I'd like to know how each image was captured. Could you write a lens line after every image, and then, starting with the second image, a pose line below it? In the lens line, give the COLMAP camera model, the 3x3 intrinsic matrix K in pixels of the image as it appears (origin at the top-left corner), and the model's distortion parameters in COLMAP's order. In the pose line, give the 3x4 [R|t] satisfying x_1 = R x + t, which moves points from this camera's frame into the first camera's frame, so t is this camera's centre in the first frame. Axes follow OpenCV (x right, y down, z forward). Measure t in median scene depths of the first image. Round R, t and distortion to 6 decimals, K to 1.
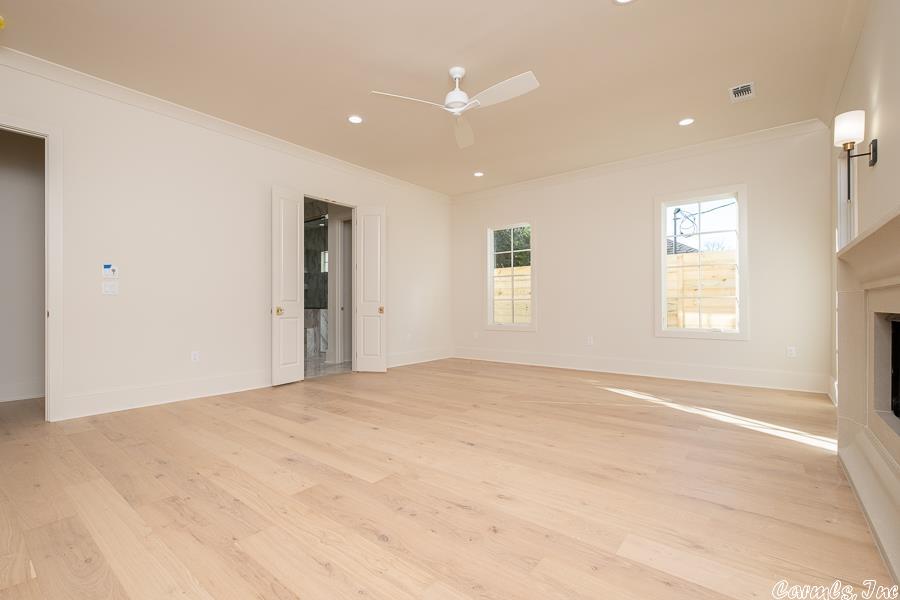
lens RADIAL K [[400.1, 0, 450.9], [0, 400.1, 308.5], [0, 0, 1]] dist [0.001346, 0.000357]
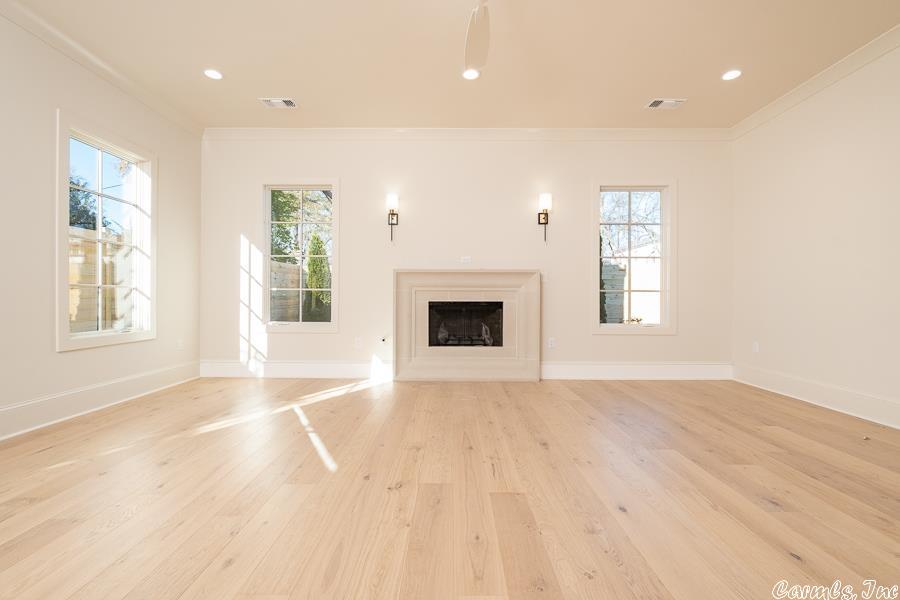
lens RADIAL K [[394.5, 0, 453.4], [0, 394.5, 297.4], [0, 0, 1]] dist [-0.004459, -0.001043]
pose [[-0.623068, 0.000735, 0.782168, -0.597189], [0.002128, 0.999997, 0.000756, -0.010305], [-0.782165, 0.002135, -0.623067, 1.915563]]
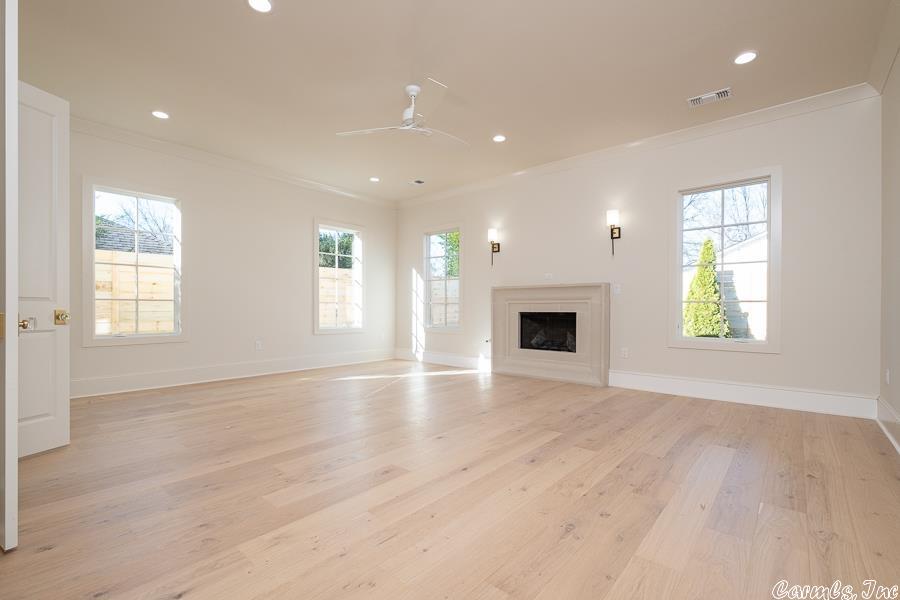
lens RADIAL K [[400.1, 0, 450.9], [0, 400.1, 308.5], [0, 0, 1]] dist [0.001346, 0.000357]
pose [[0.038273, 0.001511, 0.999266, -1.415637], [0.004341, 0.999989, -0.001679, -0.008849], [-0.999258, 0.004402, 0.038266, 1.157911]]
